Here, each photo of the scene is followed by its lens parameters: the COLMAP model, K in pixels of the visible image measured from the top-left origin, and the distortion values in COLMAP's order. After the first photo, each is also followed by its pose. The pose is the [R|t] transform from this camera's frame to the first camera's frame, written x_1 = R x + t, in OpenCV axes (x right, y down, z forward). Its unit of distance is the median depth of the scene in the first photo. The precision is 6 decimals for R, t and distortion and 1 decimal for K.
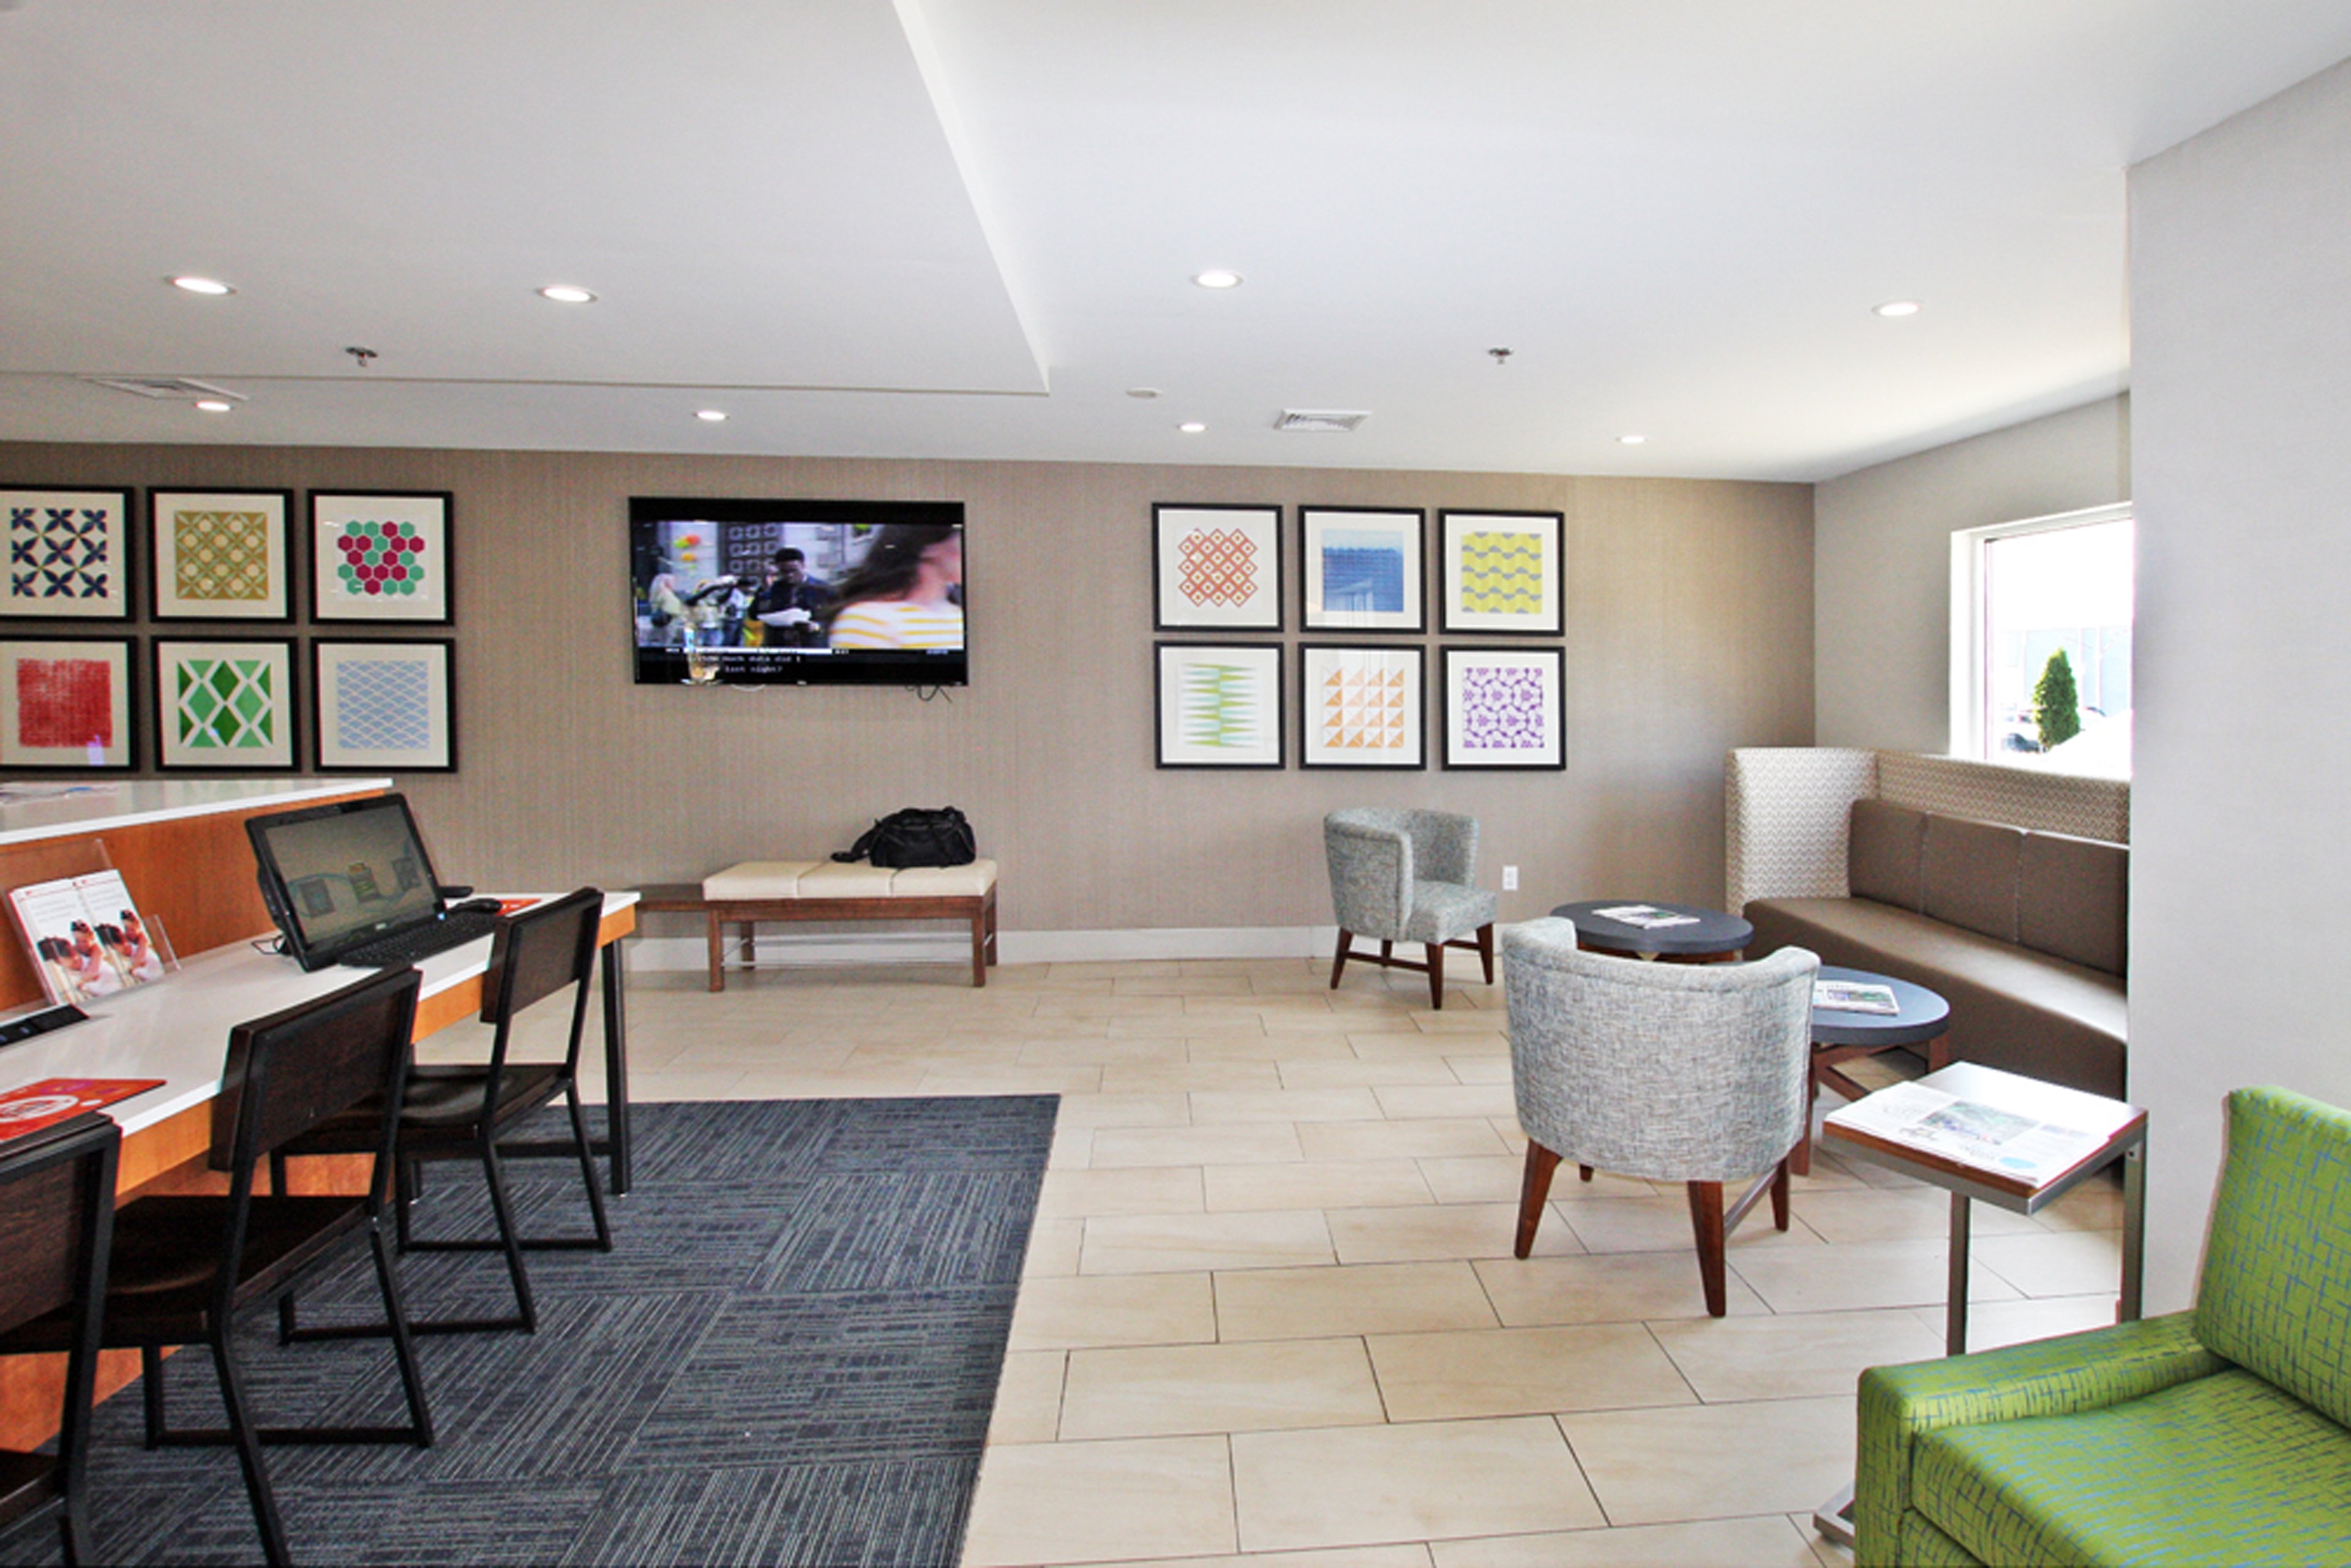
lens RADIAL K [[1123.0, 0, 1267.3], [0, 1123.0, 729.9], [0, 0, 1]] dist [-0.029180, 0.003416]
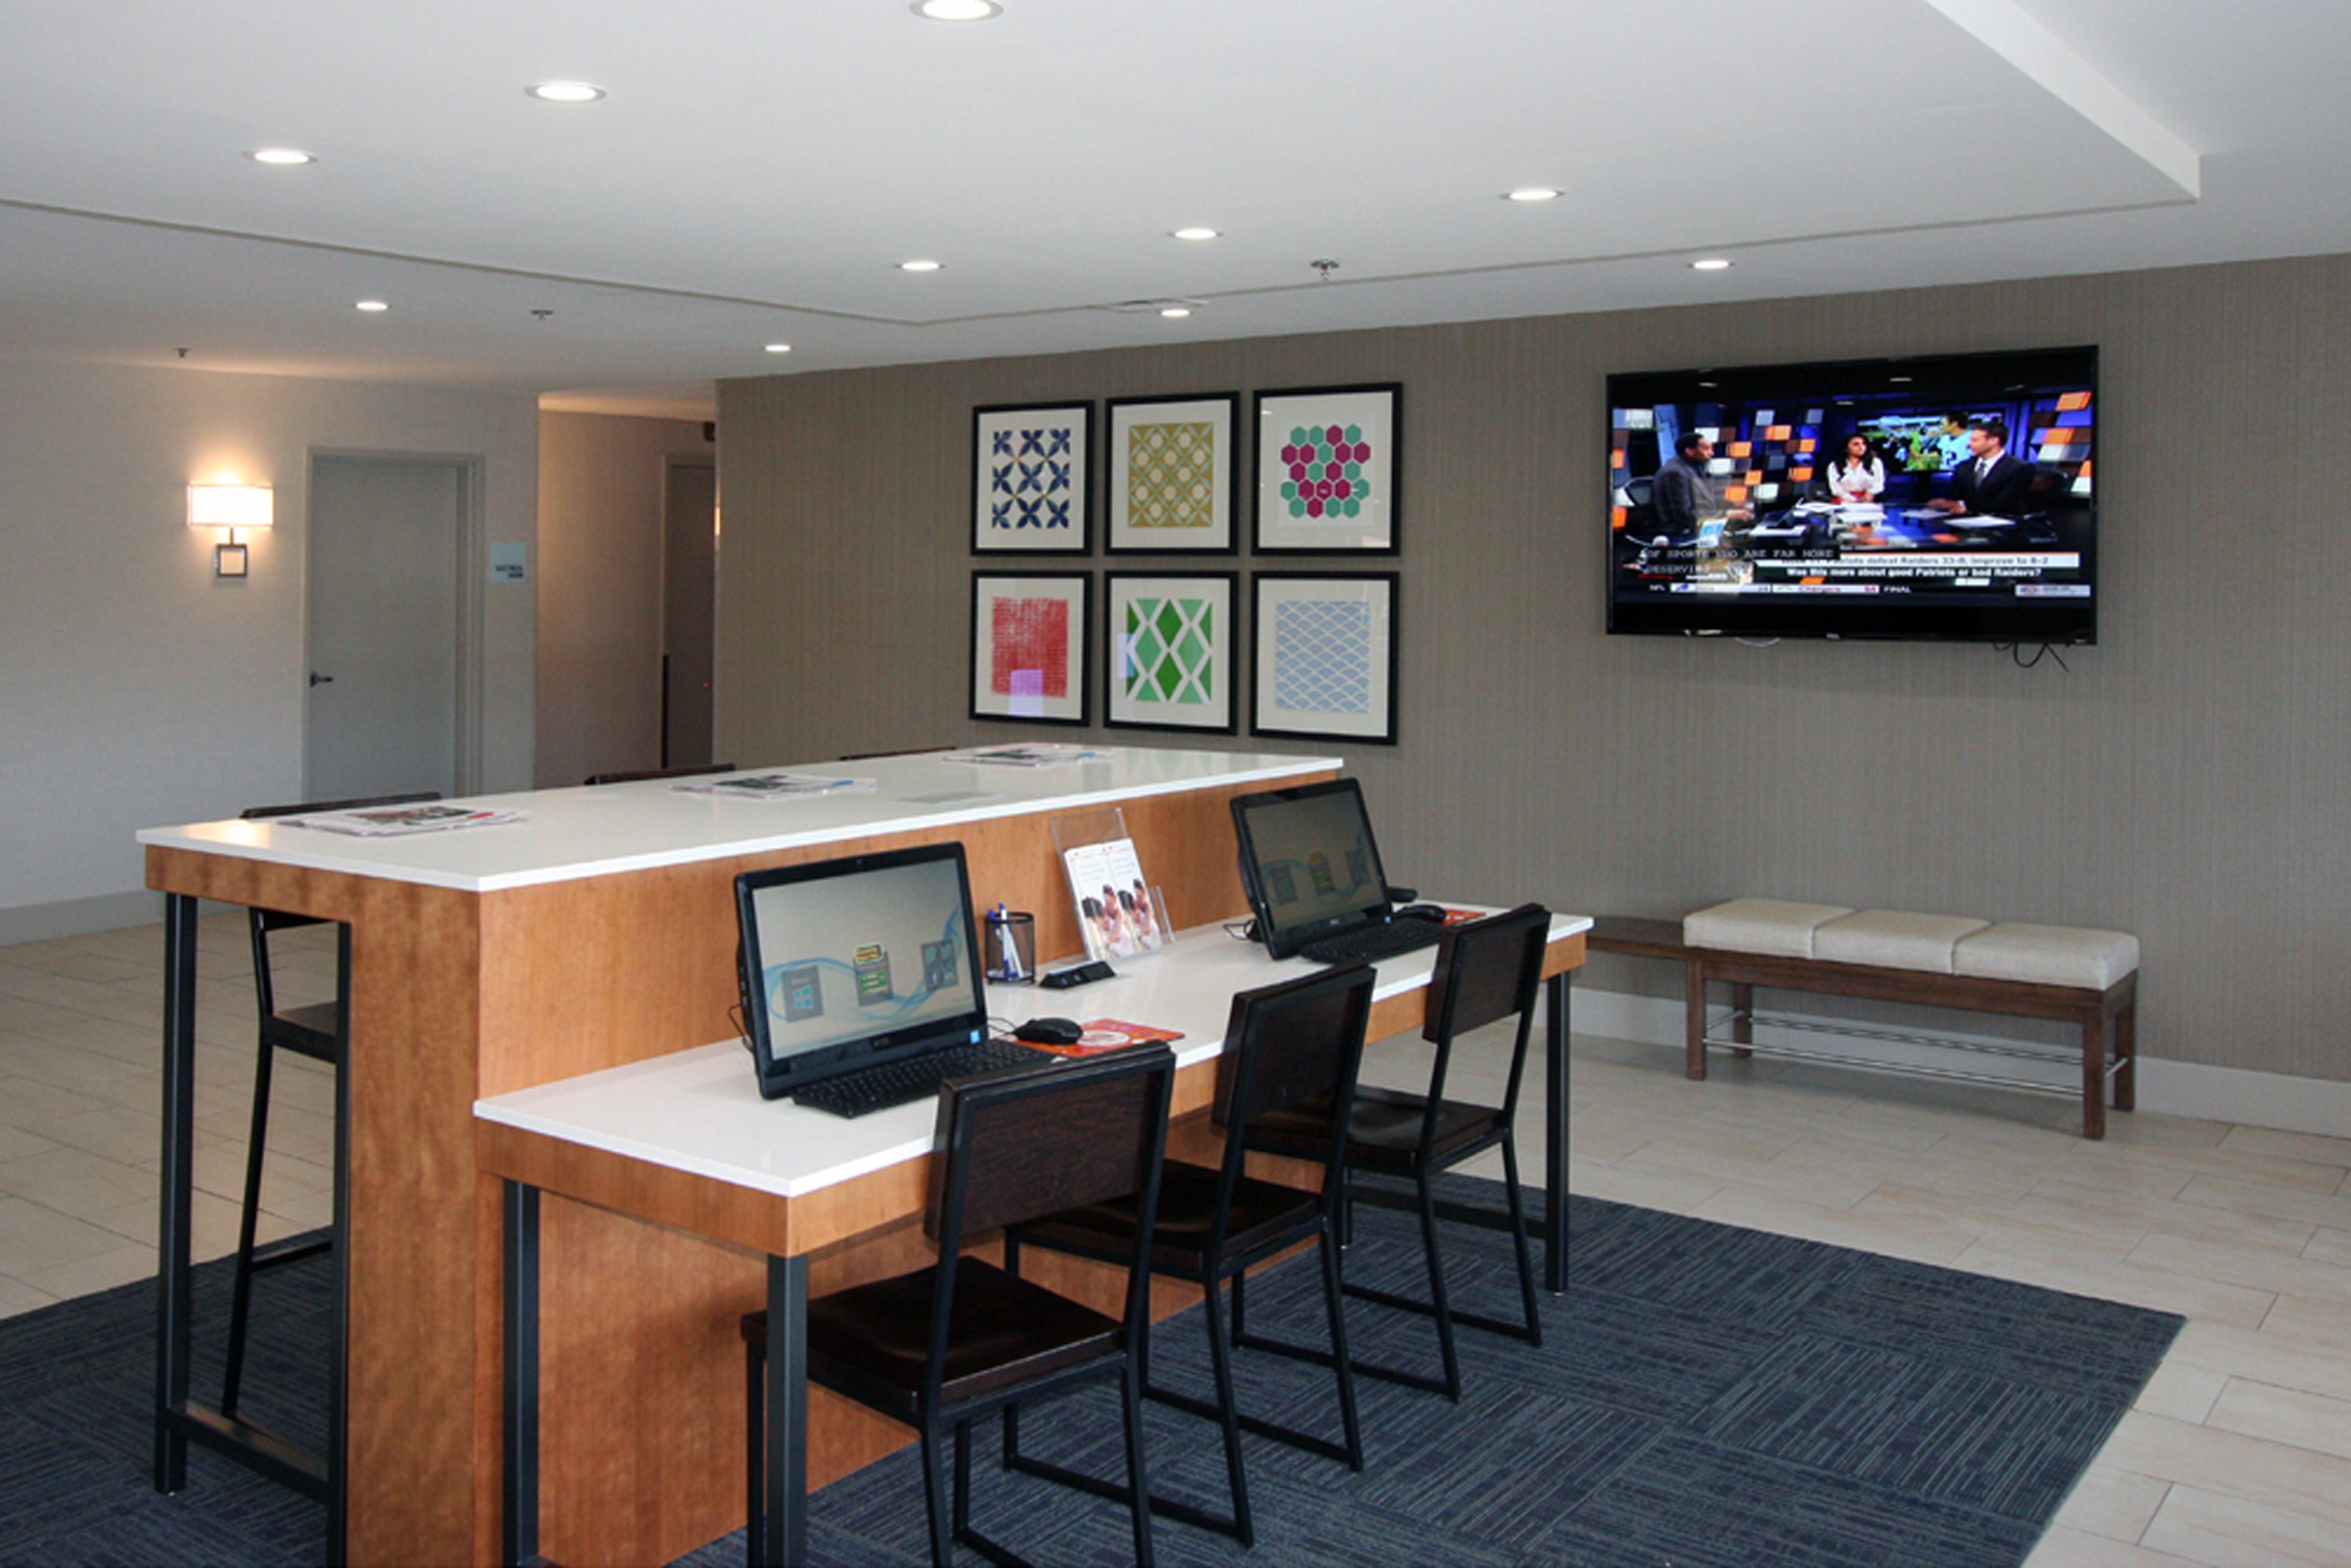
lens RADIAL K [[2052.5, 0, 1175.9], [0, 2052.5, 698.7], [0, 0, 1]] dist [-0.010490, 0.008497]
pose [[0.743039, 0.035291, -0.668316, 0.113573], [-0.029878, 0.999362, 0.019554, -0.018375], [0.668580, 0.005438, 0.743620, -0.174831]]
